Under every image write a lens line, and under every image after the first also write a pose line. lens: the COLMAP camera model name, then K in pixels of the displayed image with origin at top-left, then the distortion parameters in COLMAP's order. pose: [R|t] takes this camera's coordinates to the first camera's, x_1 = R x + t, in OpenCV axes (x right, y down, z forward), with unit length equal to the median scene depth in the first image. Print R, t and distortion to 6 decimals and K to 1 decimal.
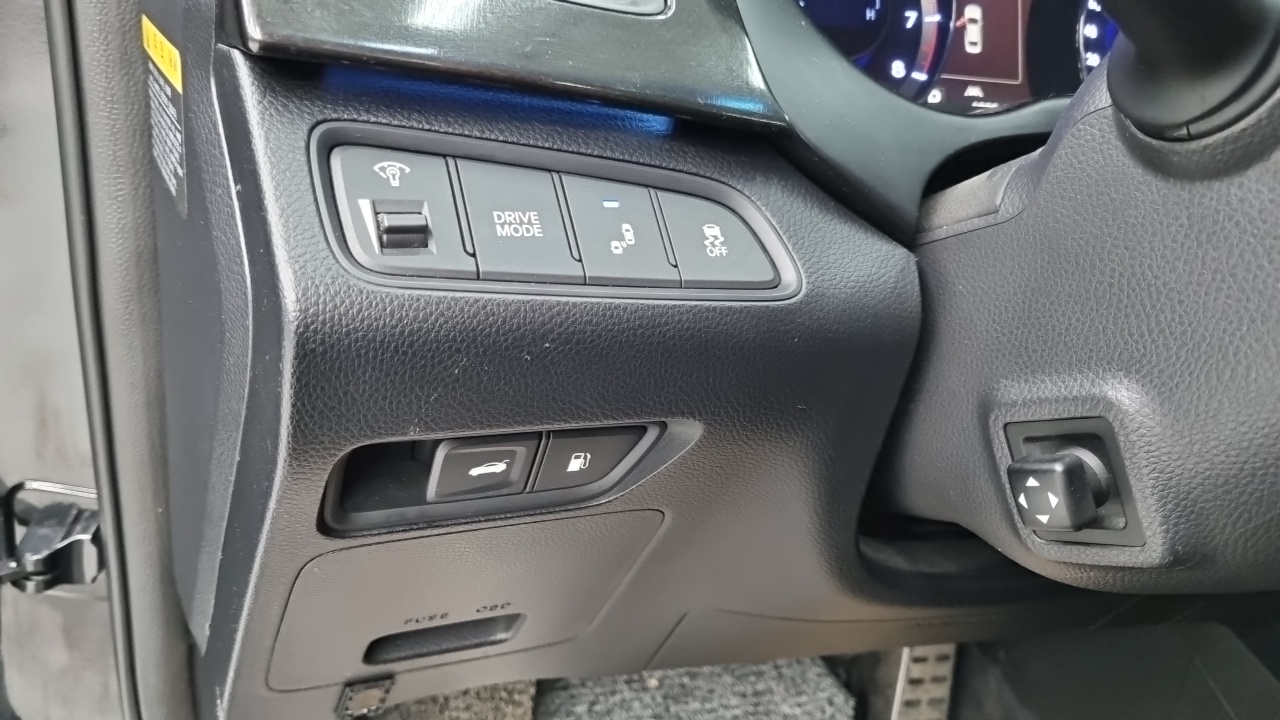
lens RADIAL K [[981.2, 0, 630.8], [0, 981.2, 362.3], [0, 0, 1]] dist [0.032056, -0.010199]
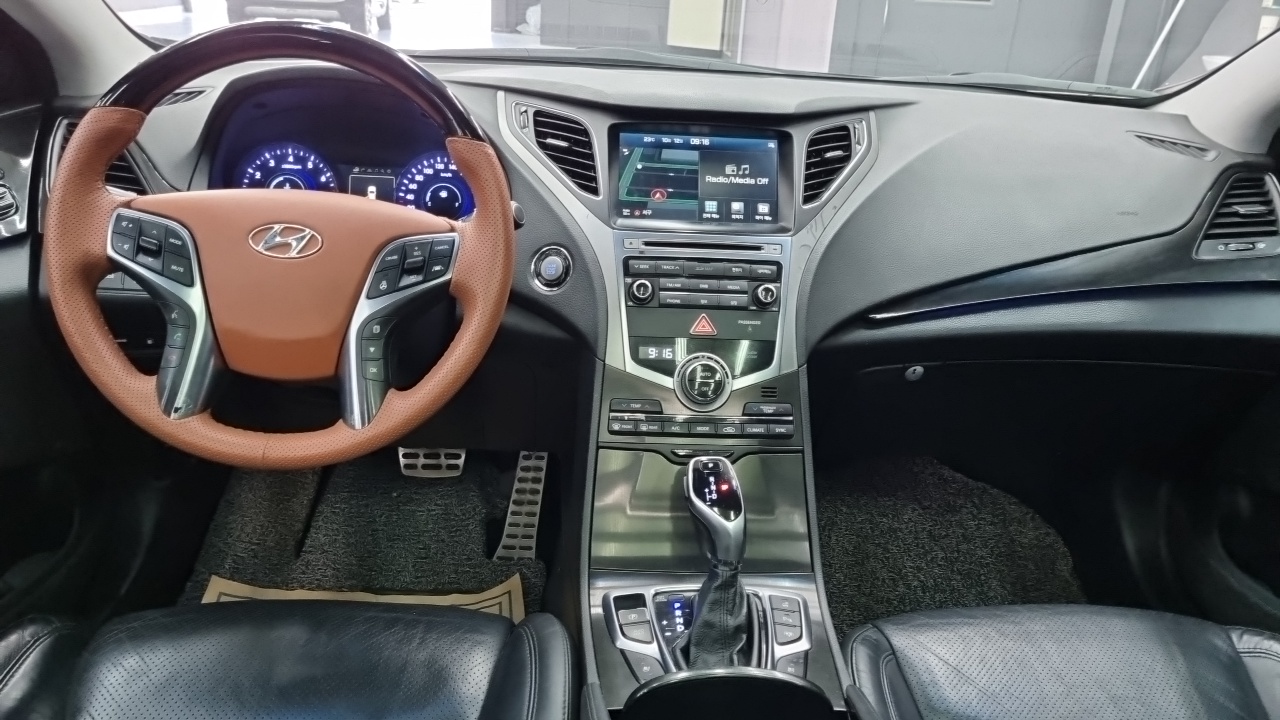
lens RADIAL K [[981.2, 0, 645.3], [0, 981.2, 351.4], [0, 0, 1]] dist [0.032056, -0.010199]
pose [[0.970655, 0.040220, -0.237089, 1.678728], [-0.041052, 0.999156, 0.001429, 0.040115], [0.236946, 0.008346, 0.971487, -1.344723]]
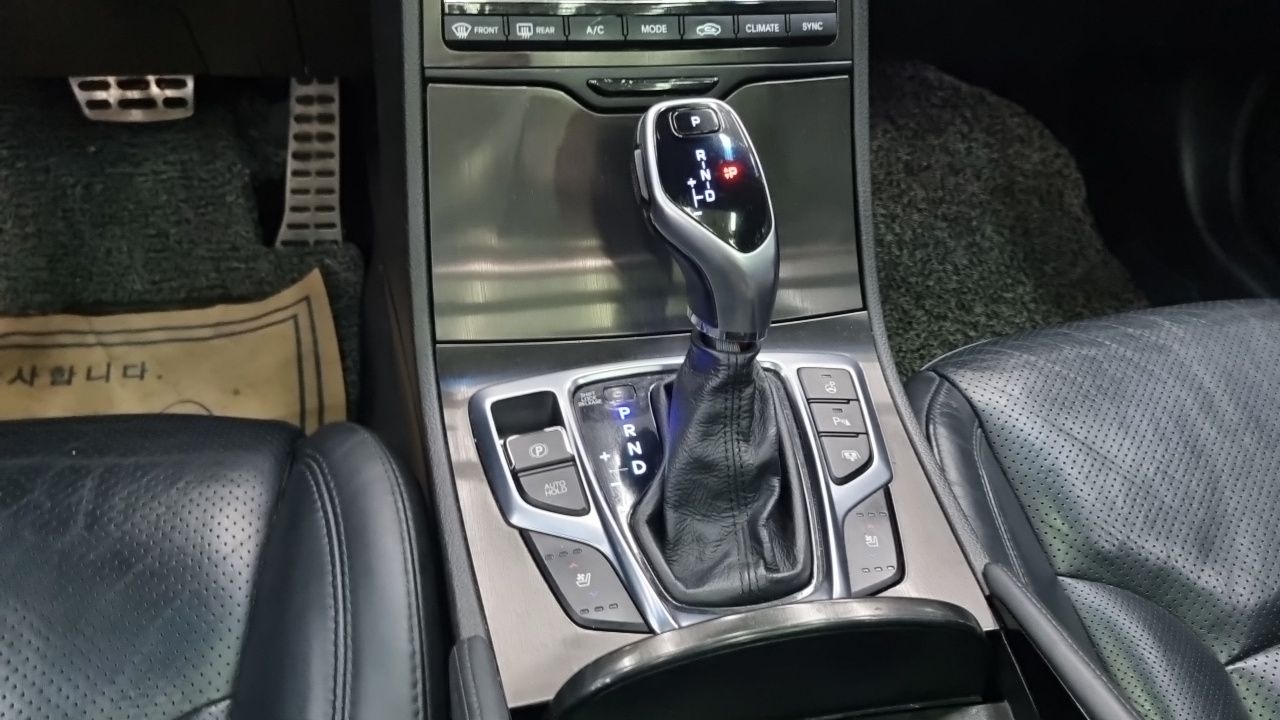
lens RADIAL K [[981.2, 0, 638.1], [0, 981.2, 372.7], [0, 0, 1]] dist [0.032056, -0.010199]
pose [[0.996705, 0.053447, -0.061010, 1.356770], [-0.023660, 0.911060, 0.411594, 0.116233], [0.077582, -0.408794, 0.909323, -0.247967]]
